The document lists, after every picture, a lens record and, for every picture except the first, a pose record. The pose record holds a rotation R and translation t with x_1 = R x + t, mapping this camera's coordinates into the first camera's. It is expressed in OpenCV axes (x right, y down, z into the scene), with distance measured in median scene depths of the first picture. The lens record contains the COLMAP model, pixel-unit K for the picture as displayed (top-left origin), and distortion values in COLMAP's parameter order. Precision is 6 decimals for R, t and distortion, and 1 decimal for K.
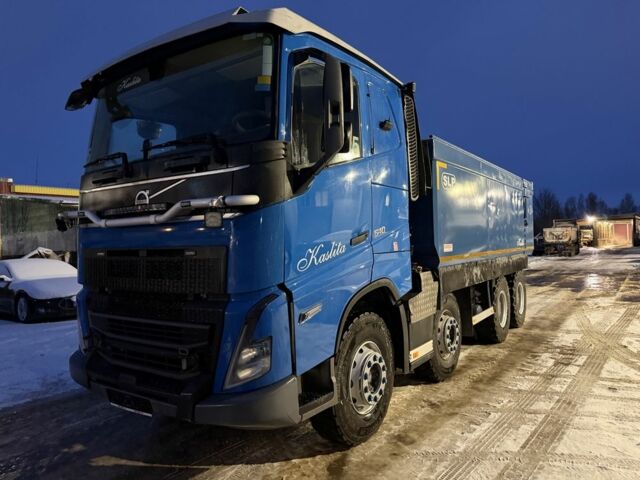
lens RADIAL K [[460.6, 0, 319.9], [0, 460.6, 244.5], [0, 0, 1]] dist [0.048961, -0.030897]
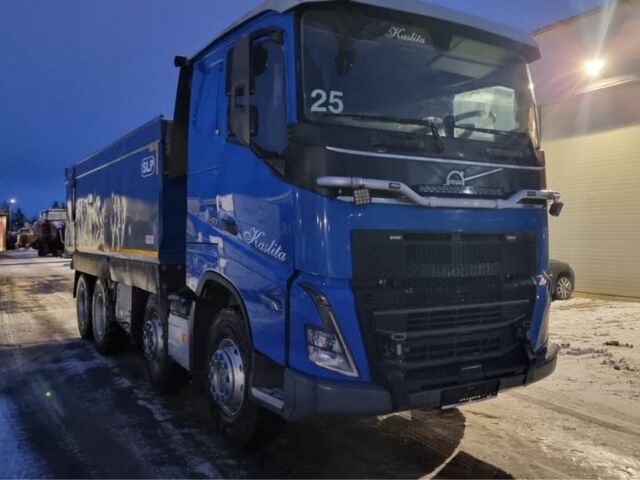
lens RADIAL K [[604.7, 0, 319.3], [0, 604.7, 238.8], [0, 0, 1]] dist [0.066487, 0.000000]
pose [[0.405203, 0.019234, 0.914024, -1.491988], [-0.008733, 0.999814, -0.017167, 0.042413], [-0.914185, -0.001026, 0.405296, 0.695302]]
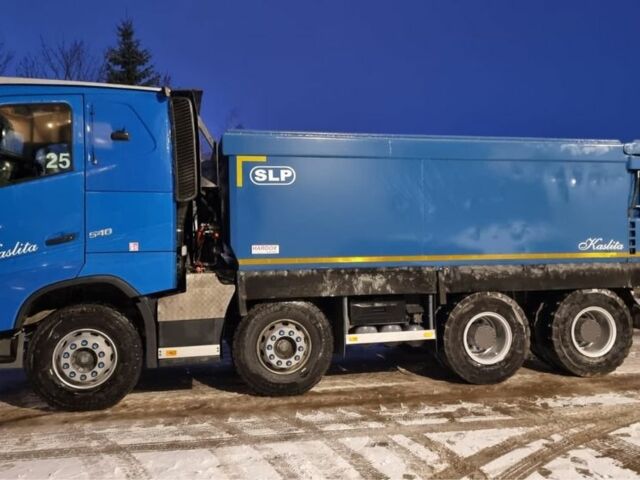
lens RADIAL K [[604.7, 0, 318.6], [0, 604.7, 246.9], [0, 0, 1]] dist [0.066487, 0.000000]
pose [[0.732615, 0.036426, -0.679668, 1.618428], [-0.013221, 0.999140, 0.039297, -0.063877], [0.680515, -0.019804, 0.732466, 0.287159]]
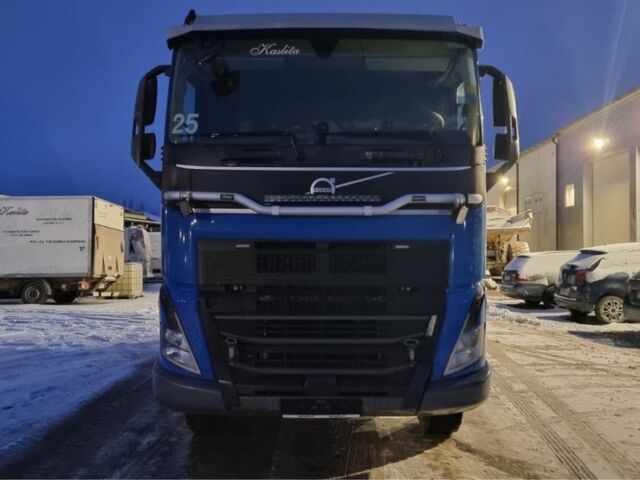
lens RADIAL K [[604.7, 0, 322.3], [0, 604.7, 241.9], [0, 0, 1]] dist [0.066487, 0.000000]
pose [[0.830341, 0.030931, 0.556396, -0.968088], [-0.022363, 0.999504, -0.022191, 0.034697], [-0.556806, 0.005983, 0.830621, 0.003413]]
